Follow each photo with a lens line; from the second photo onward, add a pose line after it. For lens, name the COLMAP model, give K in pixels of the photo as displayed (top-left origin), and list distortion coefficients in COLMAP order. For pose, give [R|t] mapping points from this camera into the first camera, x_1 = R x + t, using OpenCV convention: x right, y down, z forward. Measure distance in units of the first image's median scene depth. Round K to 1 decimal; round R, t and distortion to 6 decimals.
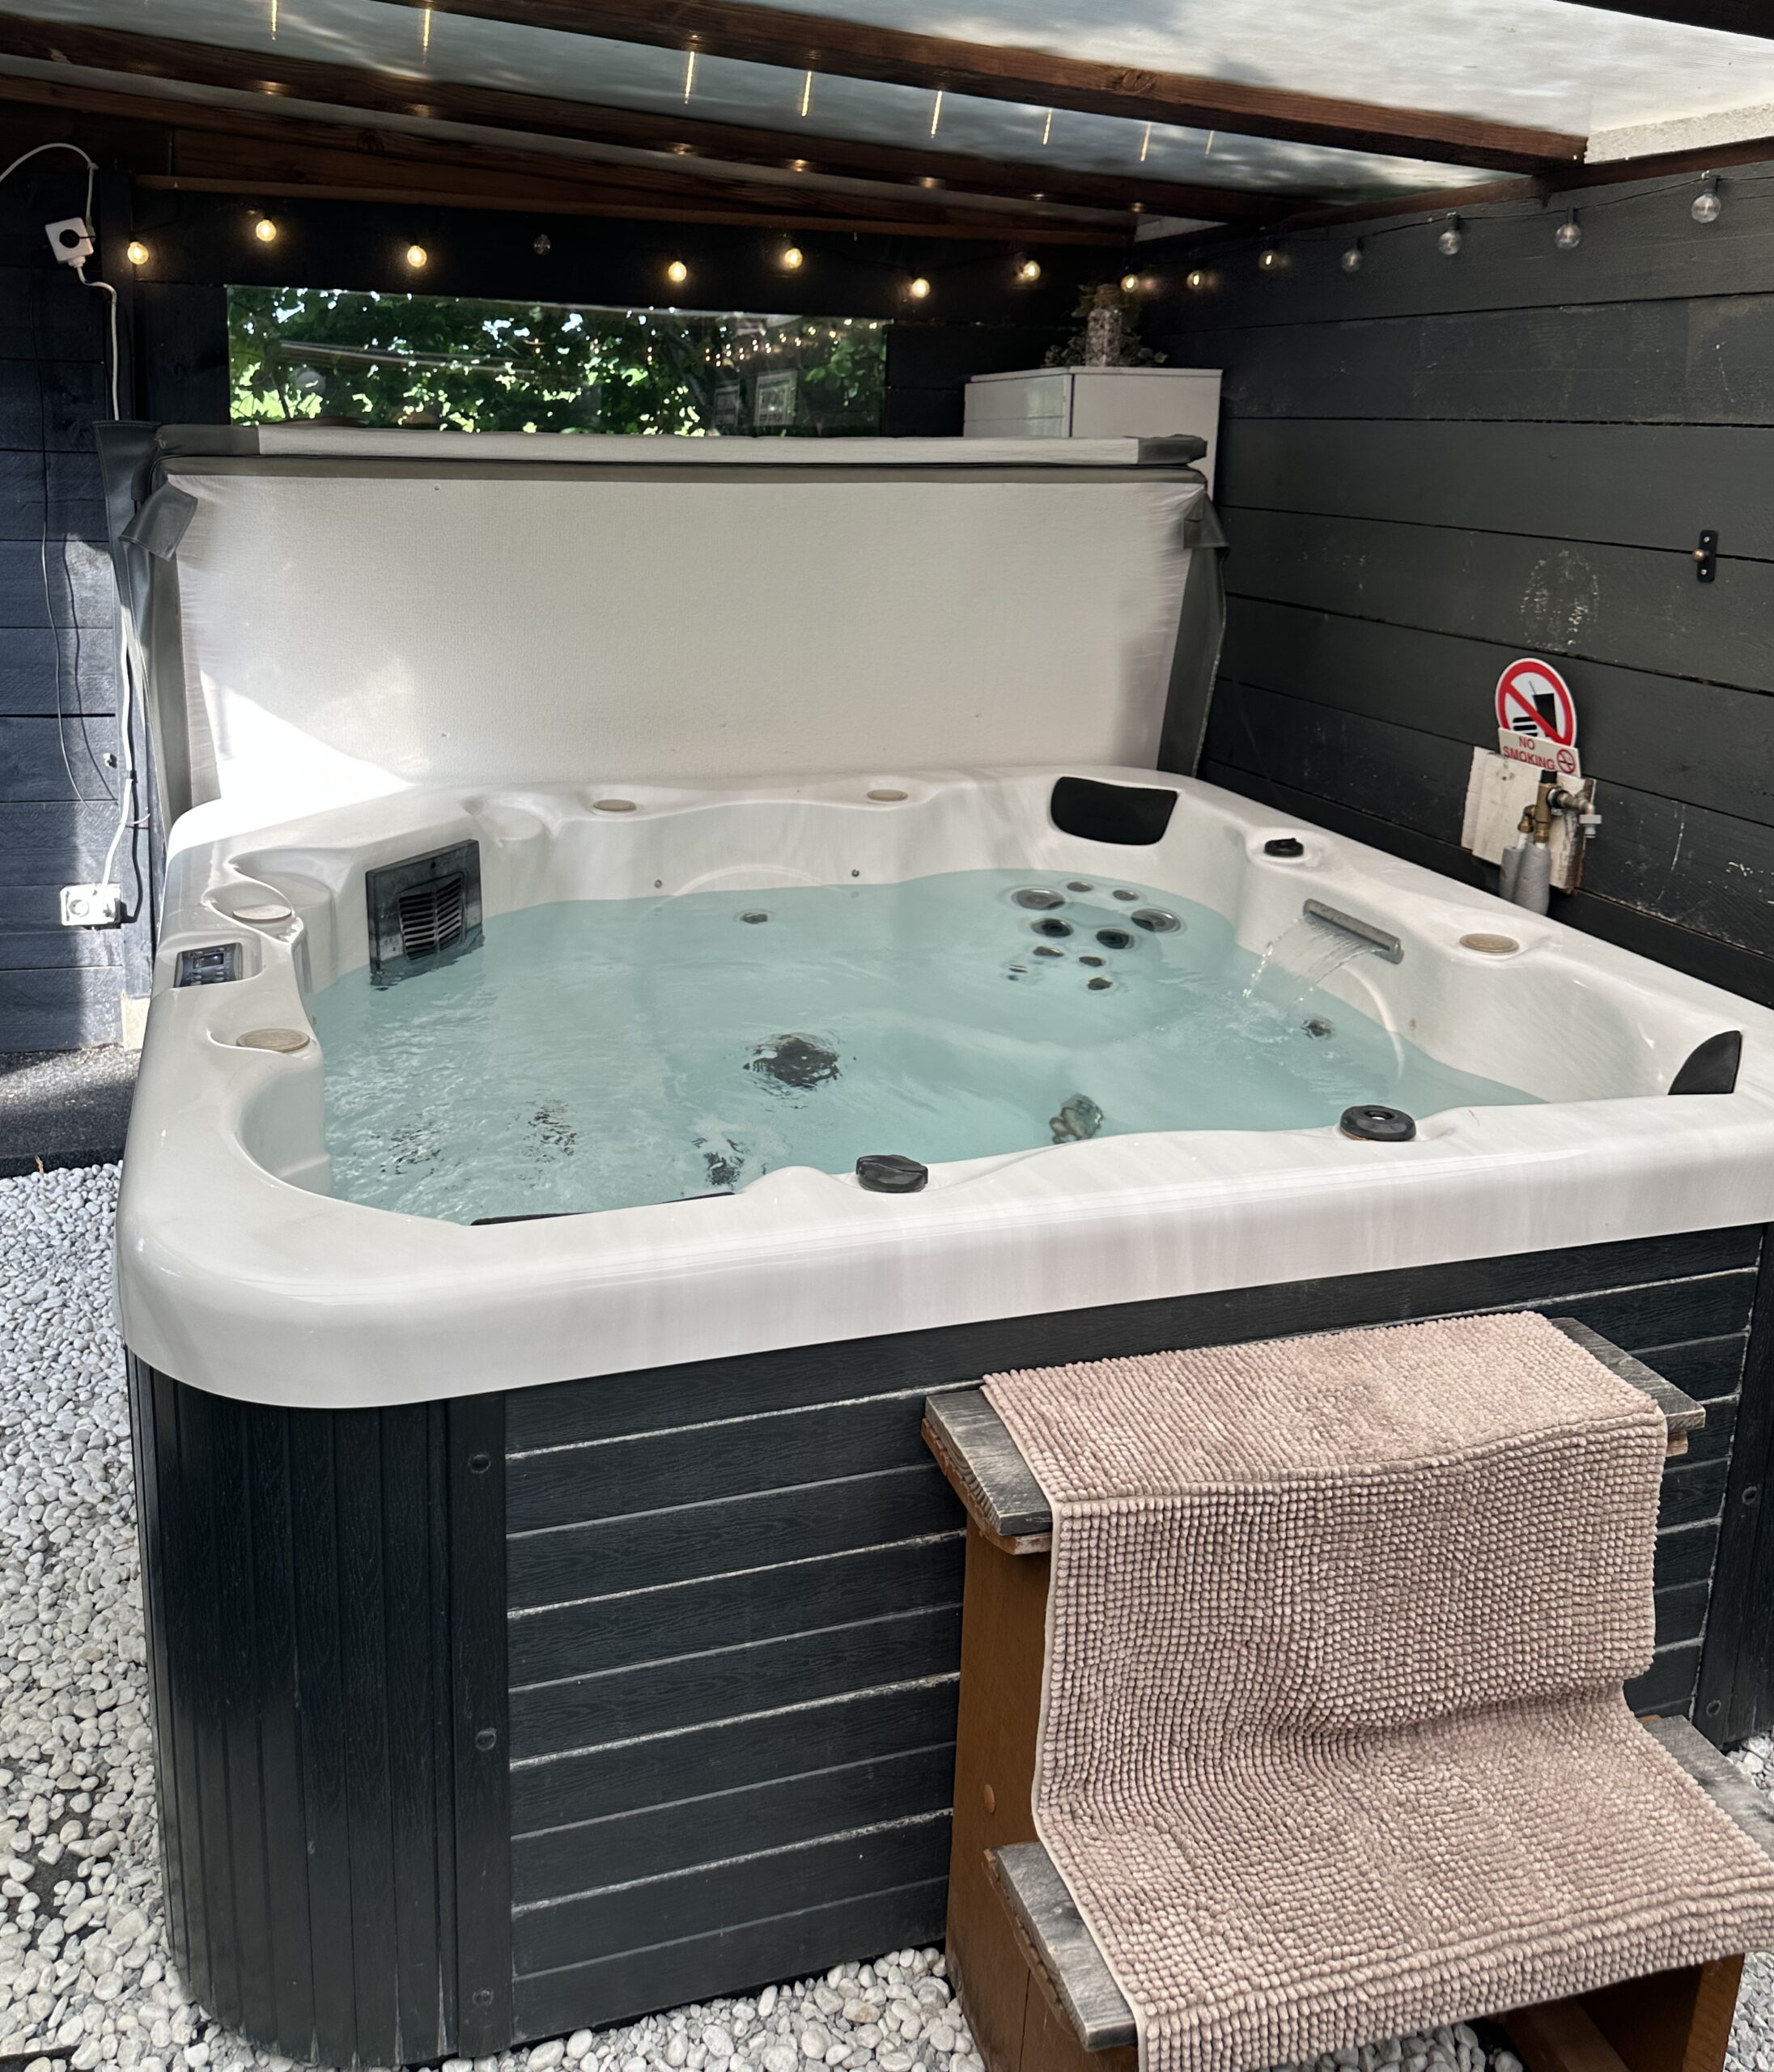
lens RADIAL K [[2342.5, 0, 887.0], [0, 2342.5, 1036.0], [0, 0, 1]] dist [0.246361, -0.598399]
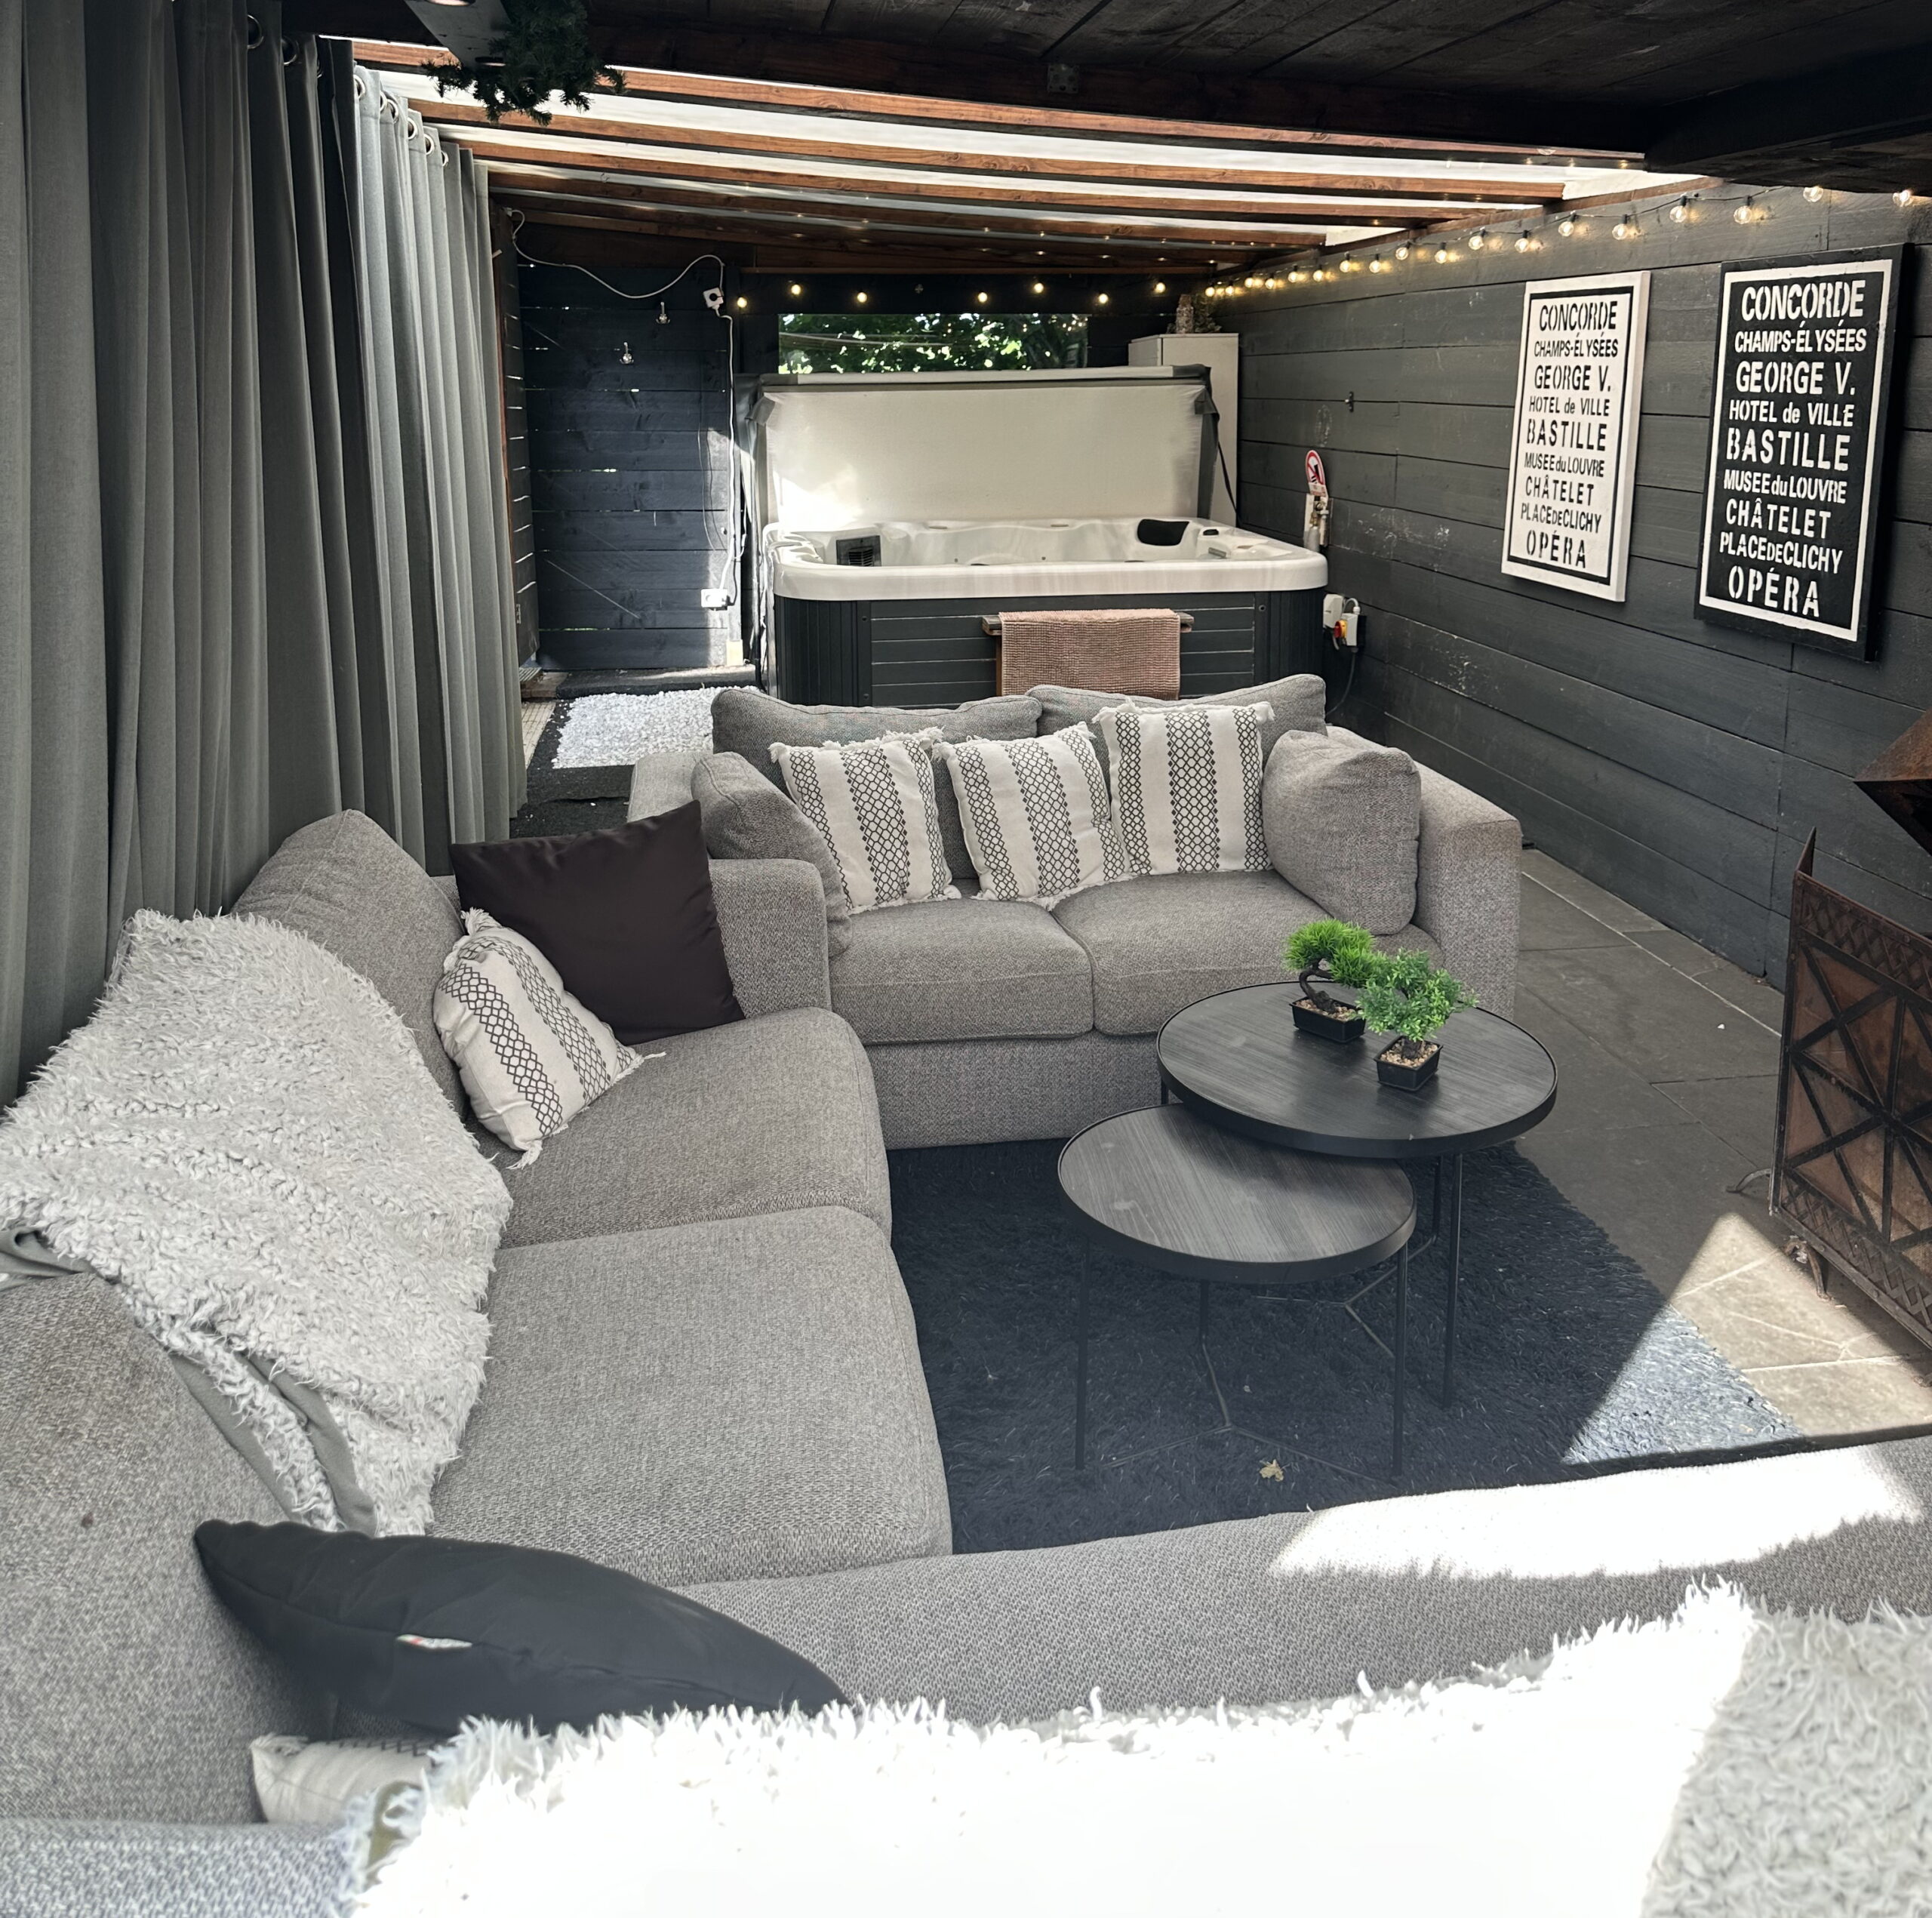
lens RADIAL K [[2102.2, 0, 967.6], [0, 2102.2, 850.9], [0, 0, 1]] dist [0.194346, -0.466692]
pose [[0.988500, 0.000418, -0.151220, 0.206468], [-0.005690, 0.999391, -0.034432, 0.263947], [0.151114, 0.034896, 0.987900, -0.949013]]
